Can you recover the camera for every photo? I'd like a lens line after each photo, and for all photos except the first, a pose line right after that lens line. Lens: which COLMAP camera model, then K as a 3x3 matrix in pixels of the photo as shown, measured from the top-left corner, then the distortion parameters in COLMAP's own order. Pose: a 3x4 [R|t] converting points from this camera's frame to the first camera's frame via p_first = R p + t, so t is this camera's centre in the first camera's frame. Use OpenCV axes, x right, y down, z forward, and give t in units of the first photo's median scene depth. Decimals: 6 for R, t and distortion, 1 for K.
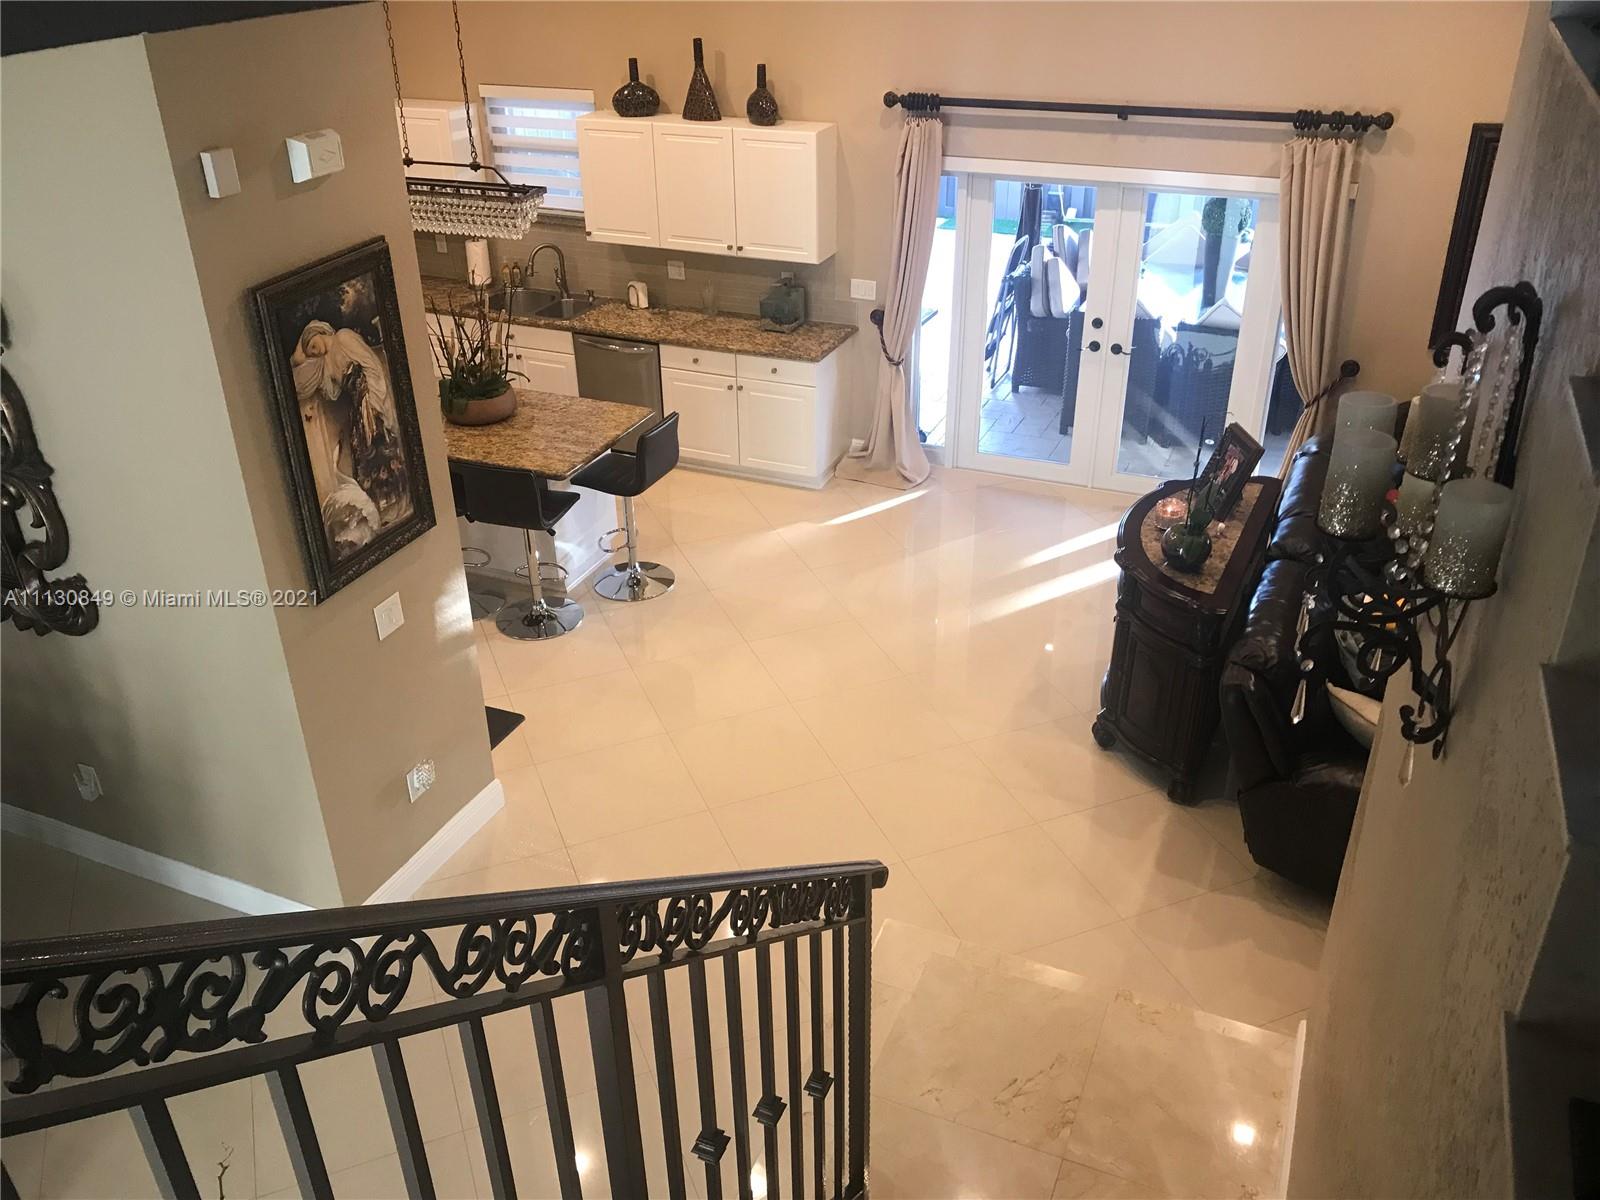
lens RADIAL K [[1347.9, 0, 807.6], [0, 1347.9, 627.7], [0, 0, 1]] dist [0.097648, -0.230936]
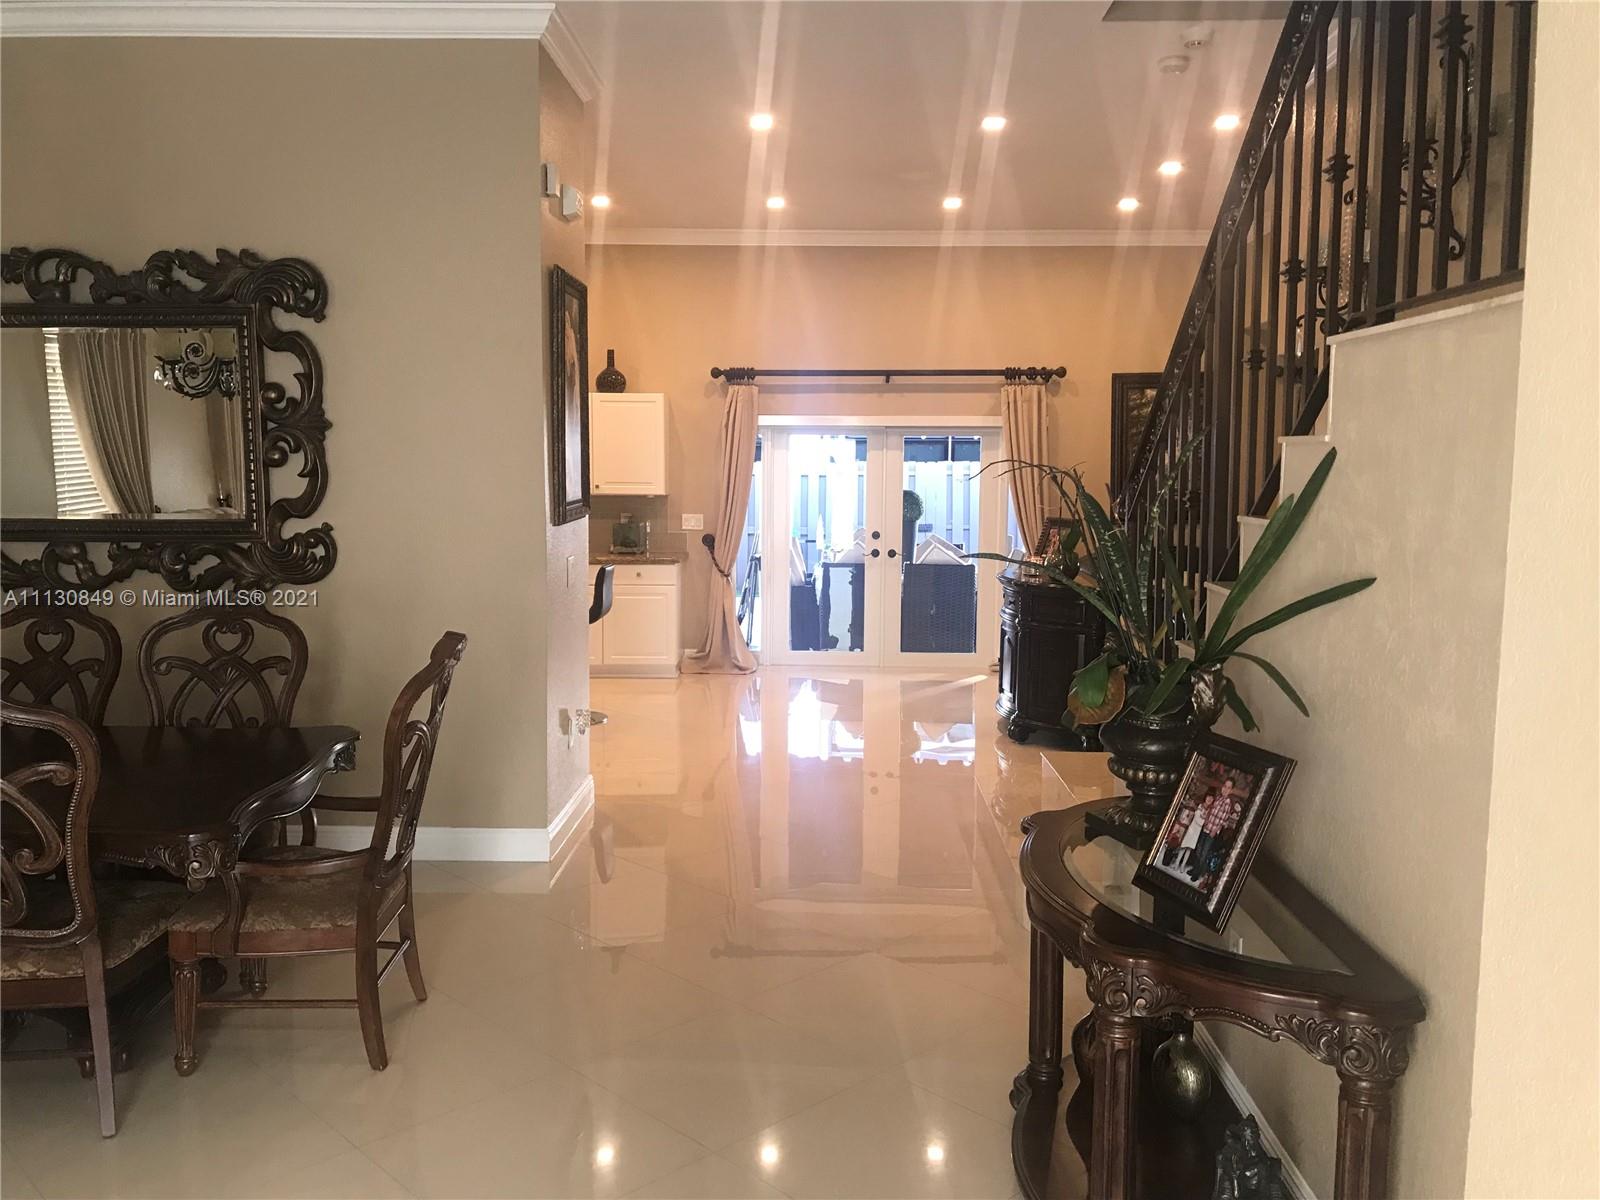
lens RADIAL K [[1347.9, 0, 807.6], [0, 1347.9, 627.7], [0, 0, 1]] dist [0.097648, -0.230936]
pose [[0.922840, -0.032007, 0.383850, -0.382344], [0.179018, 0.918013, -0.353841, 0.335302], [-0.341054, 0.395255, 0.852910, -0.067255]]
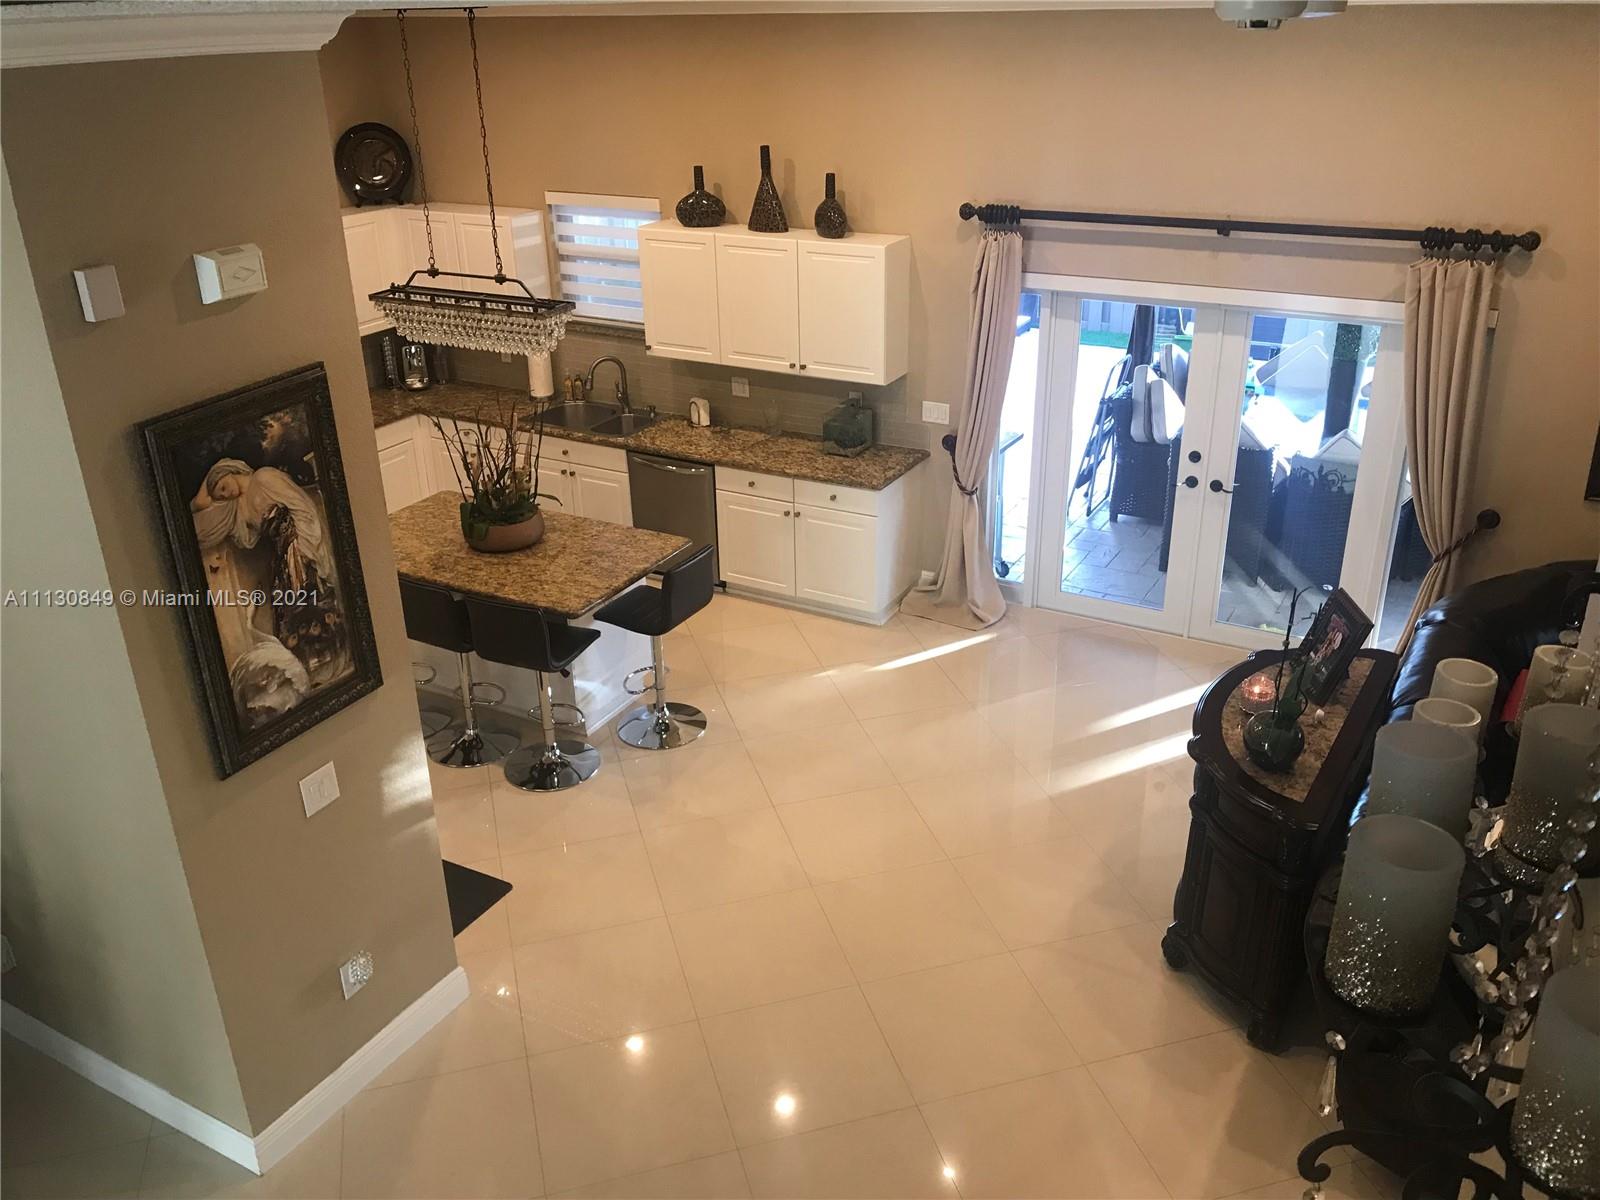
lens RADIAL K [[1347.9, 0, 807.6], [0, 1347.9, 627.7], [0, 0, 1]] dist [0.097648, -0.230936]
pose [[0.994653, 0.037947, -0.096048, 0.053834], [-0.044453, 0.996794, -0.066529, -0.044524], [0.093215, 0.070442, 0.993151, 0.104597]]
